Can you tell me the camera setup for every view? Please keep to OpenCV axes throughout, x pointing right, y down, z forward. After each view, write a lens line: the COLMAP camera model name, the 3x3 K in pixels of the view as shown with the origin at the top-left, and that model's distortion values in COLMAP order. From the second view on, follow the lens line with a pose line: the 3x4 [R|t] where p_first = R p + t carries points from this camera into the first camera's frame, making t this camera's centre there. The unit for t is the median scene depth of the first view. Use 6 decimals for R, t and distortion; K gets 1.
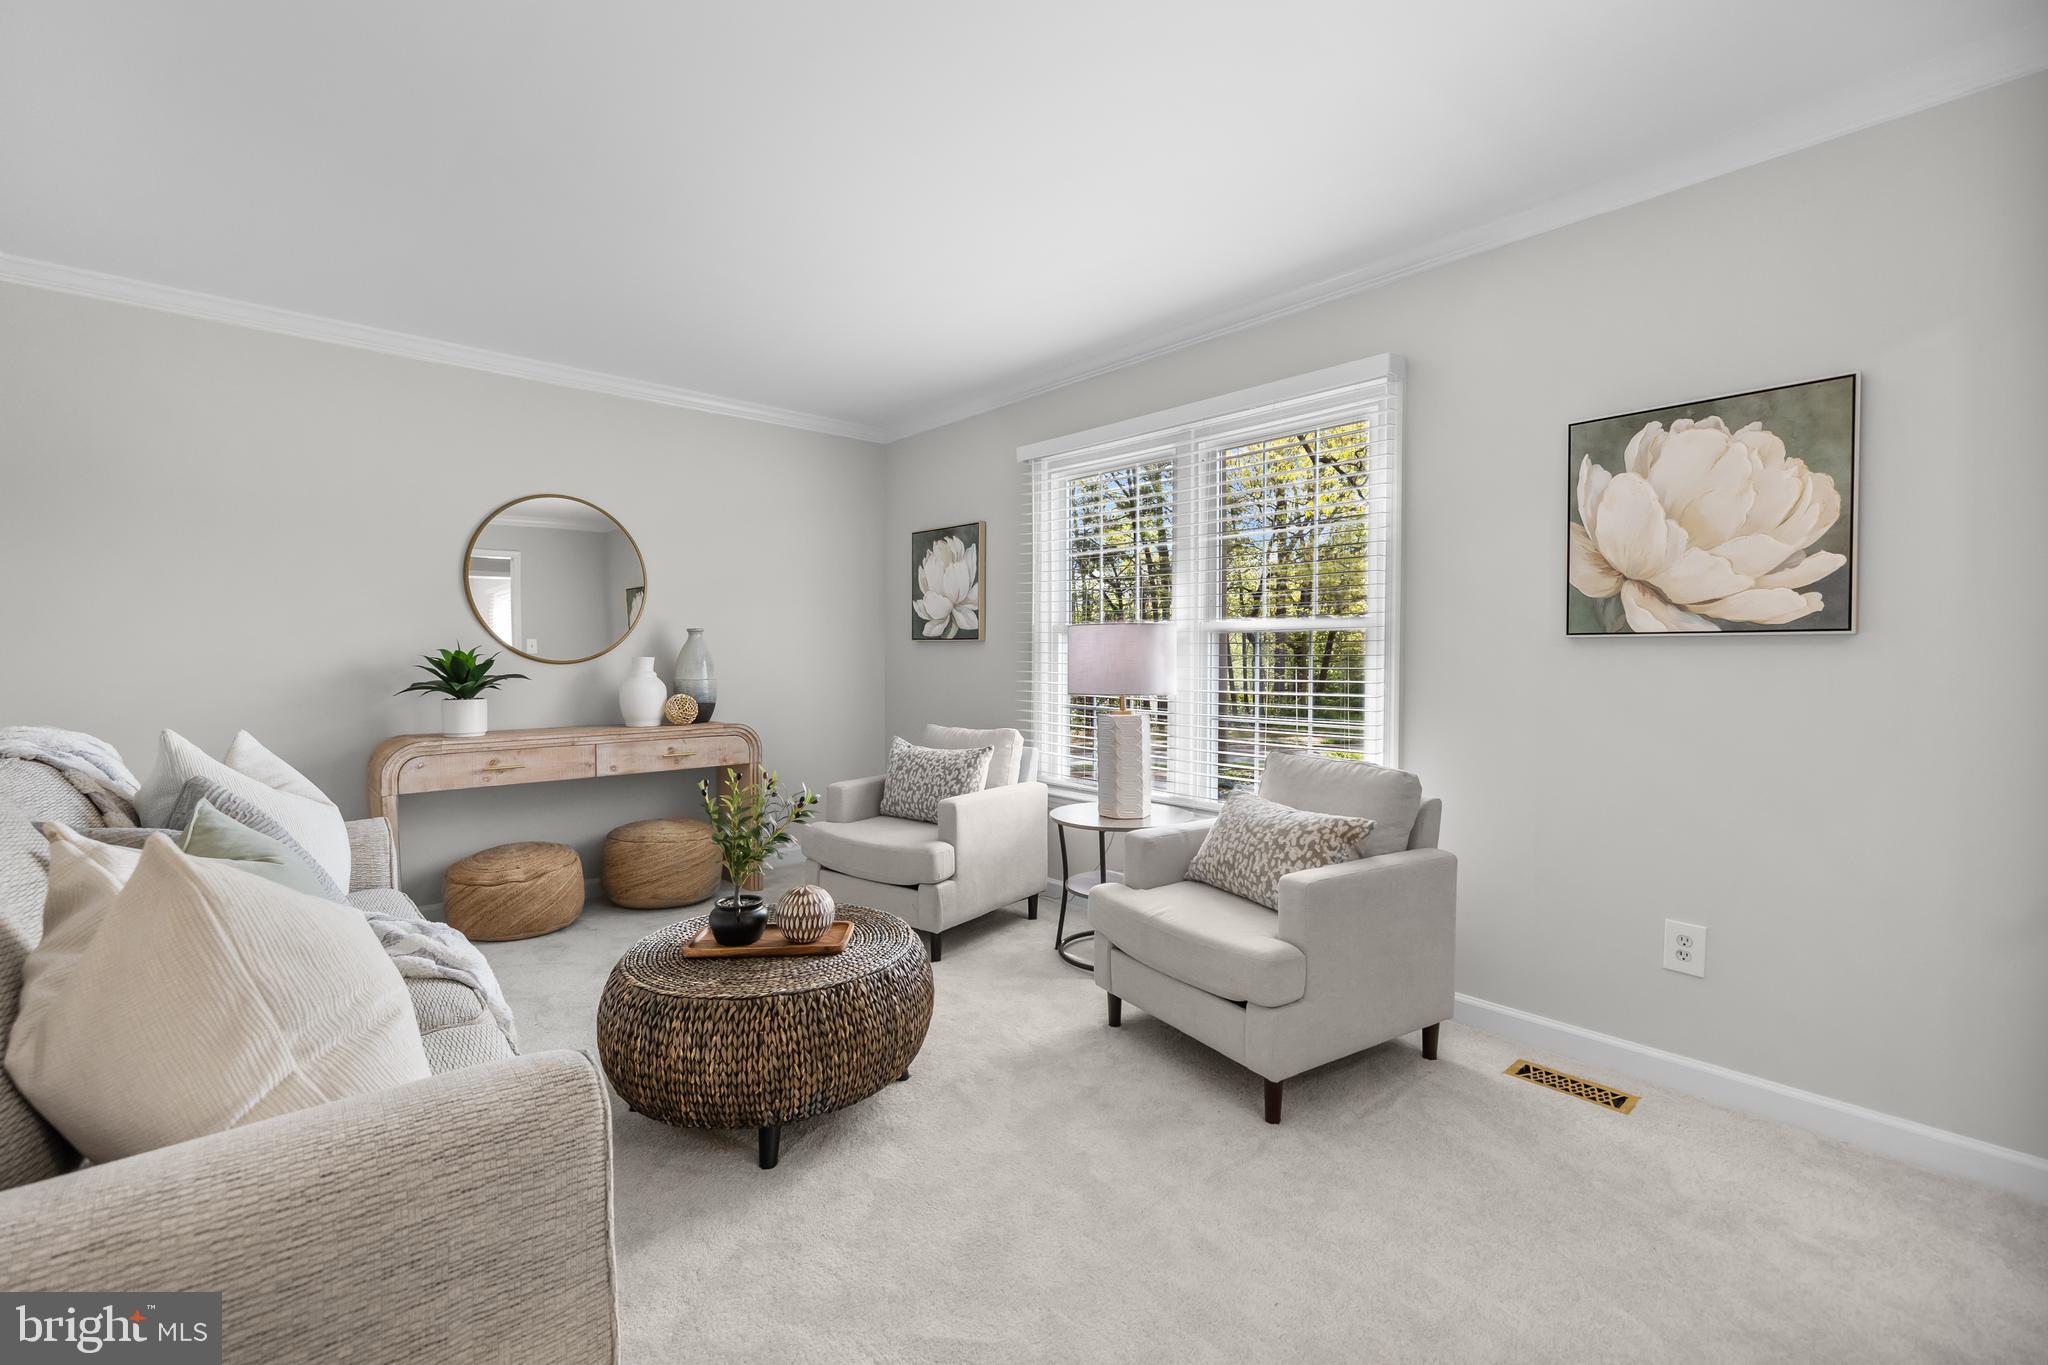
lens RADIAL K [[866.4, 0, 982.9], [0, 866.4, 664.6], [0, 0, 1]] dist [0.003016, 0.000334]
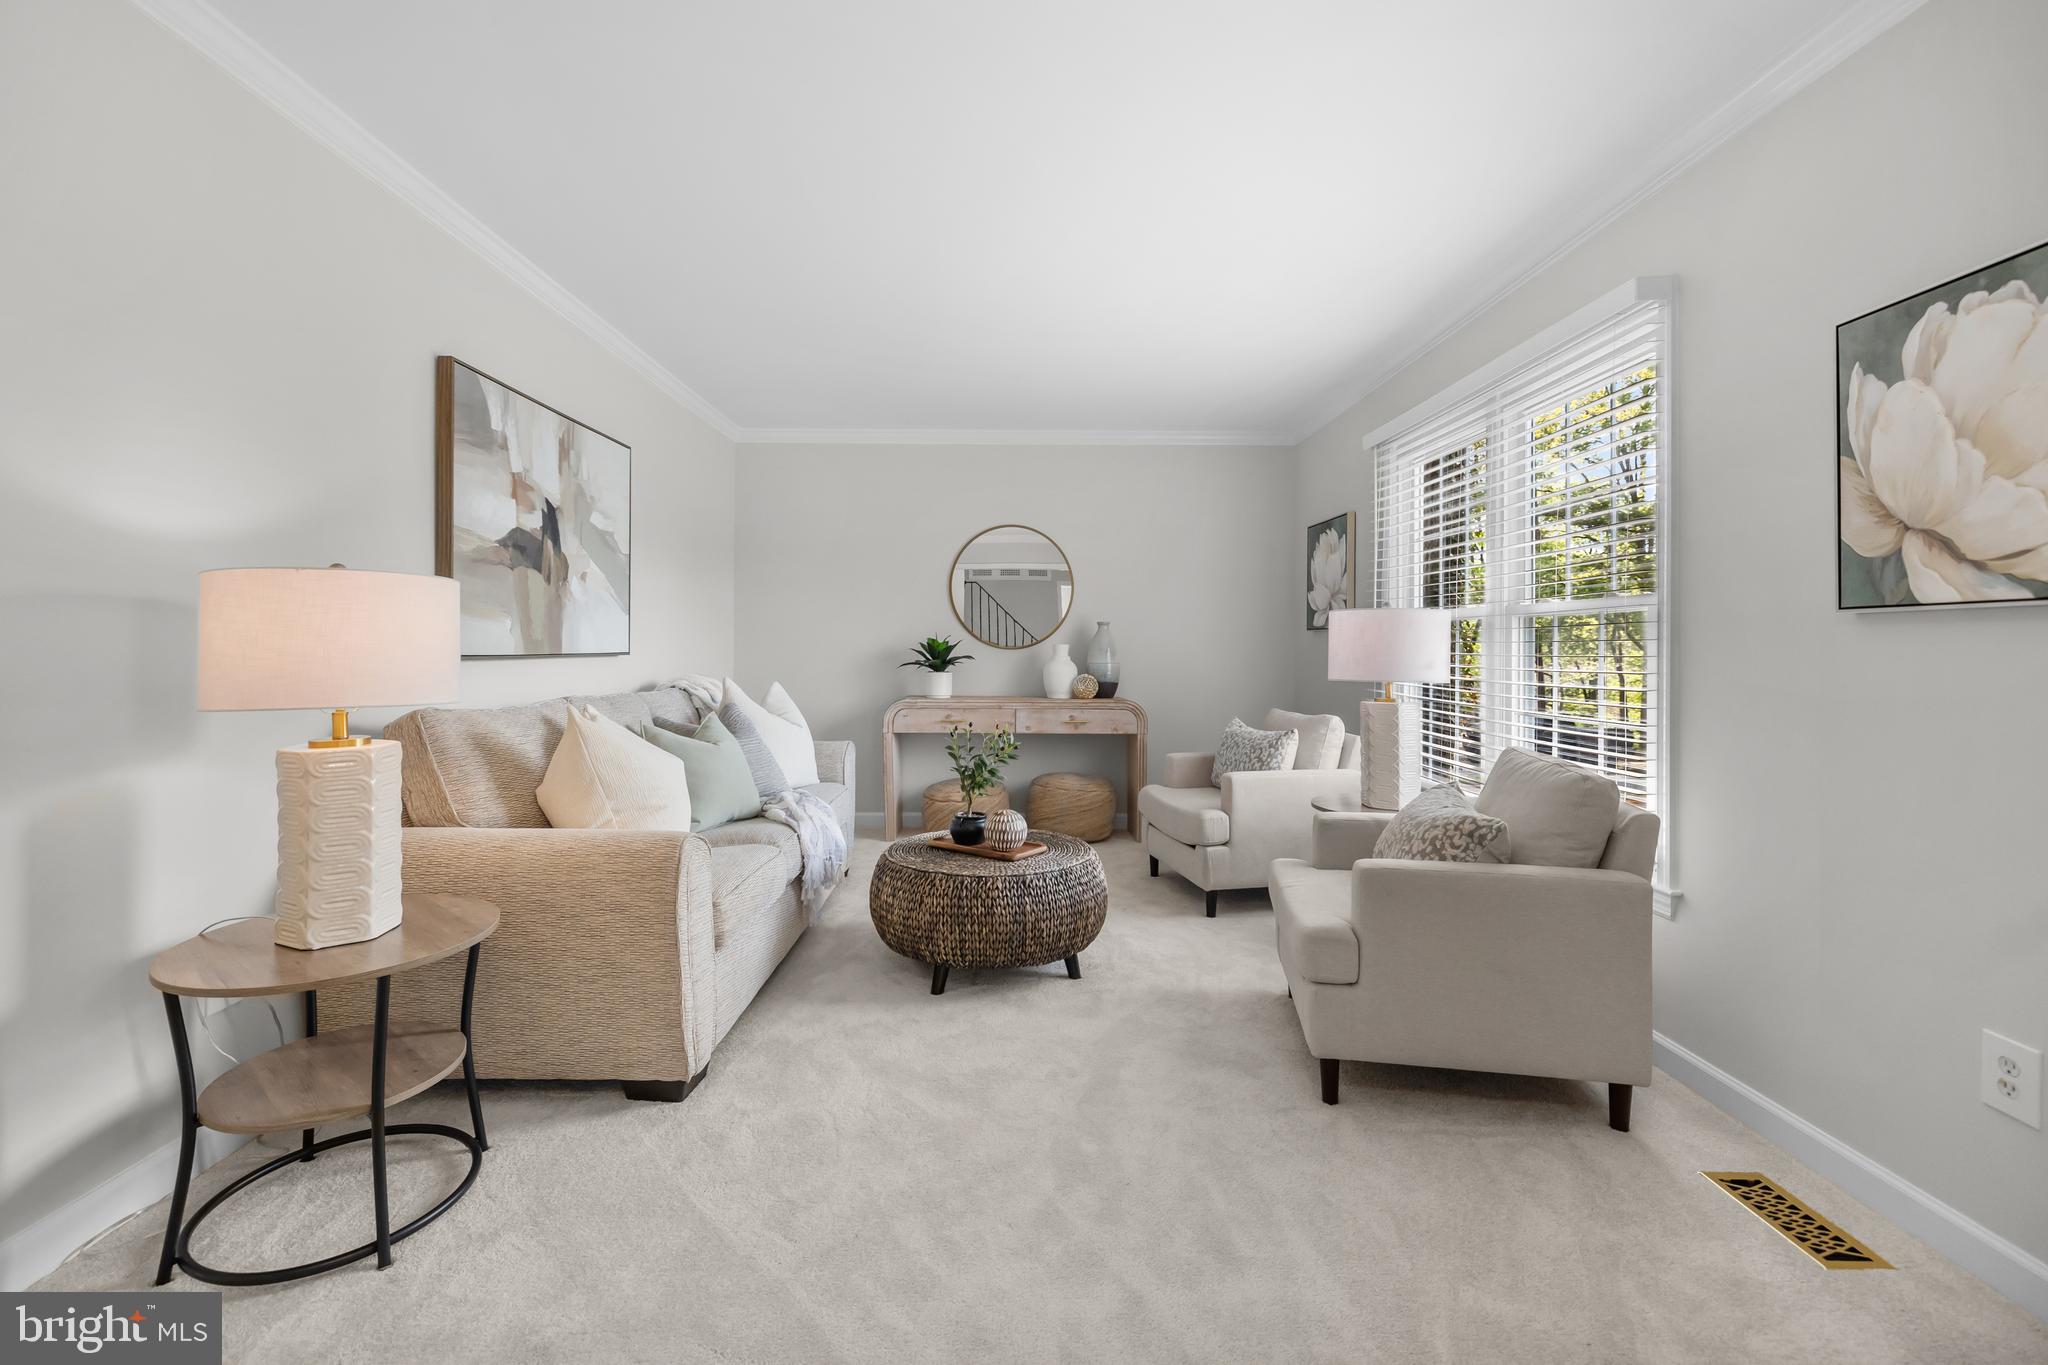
lens RADIAL K [[843.1, 0, 1012.4], [0, 843.1, 629.2], [0, 0, 1]] dist [0.003793, 0.000029]
pose [[0.761126, -0.008757, -0.648545, 0.622156], [-0.015392, 0.999383, -0.031558, 0.016125], [0.648422, 0.034002, 0.760521, 0.002876]]
